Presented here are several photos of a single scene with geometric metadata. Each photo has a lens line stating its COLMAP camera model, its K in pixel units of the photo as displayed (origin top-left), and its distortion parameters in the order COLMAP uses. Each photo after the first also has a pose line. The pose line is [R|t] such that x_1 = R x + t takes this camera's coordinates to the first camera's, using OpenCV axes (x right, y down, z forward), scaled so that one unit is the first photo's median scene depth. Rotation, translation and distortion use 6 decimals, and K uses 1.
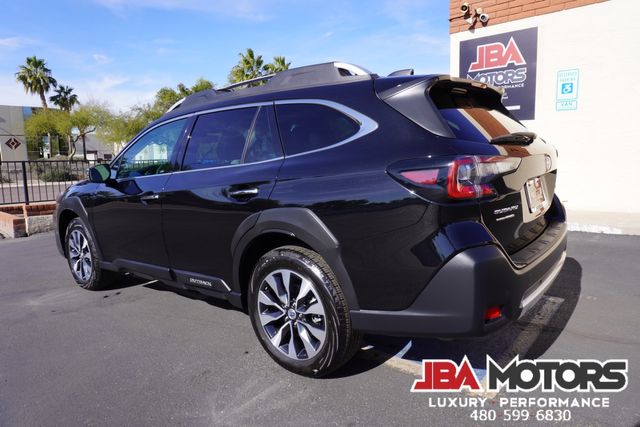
lens RADIAL K [[425.4, 0, 322.4], [0, 425.4, 211.1], [0, 0, 1]] dist [-0.045221, 0.028092]
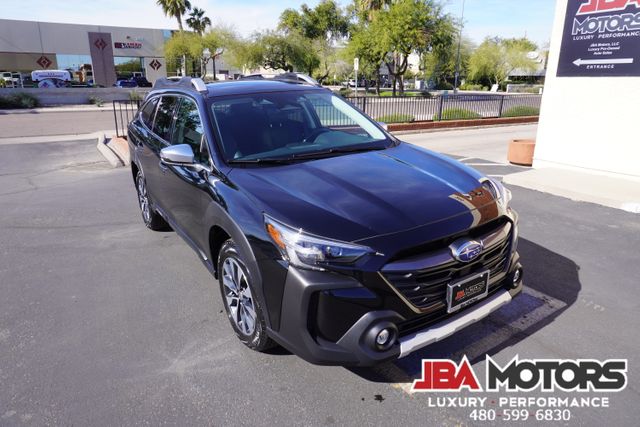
lens RADIAL K [[425.4, 0, 321.3], [0, 425.4, 212.1], [0, 0, 1]] dist [-0.045221, 0.028092]
pose [[0.959484, 0.108151, -0.260179, 0.118810], [-0.060862, 0.981152, 0.183402, -0.063716], [0.275110, -0.160136, 0.947982, -0.016413]]
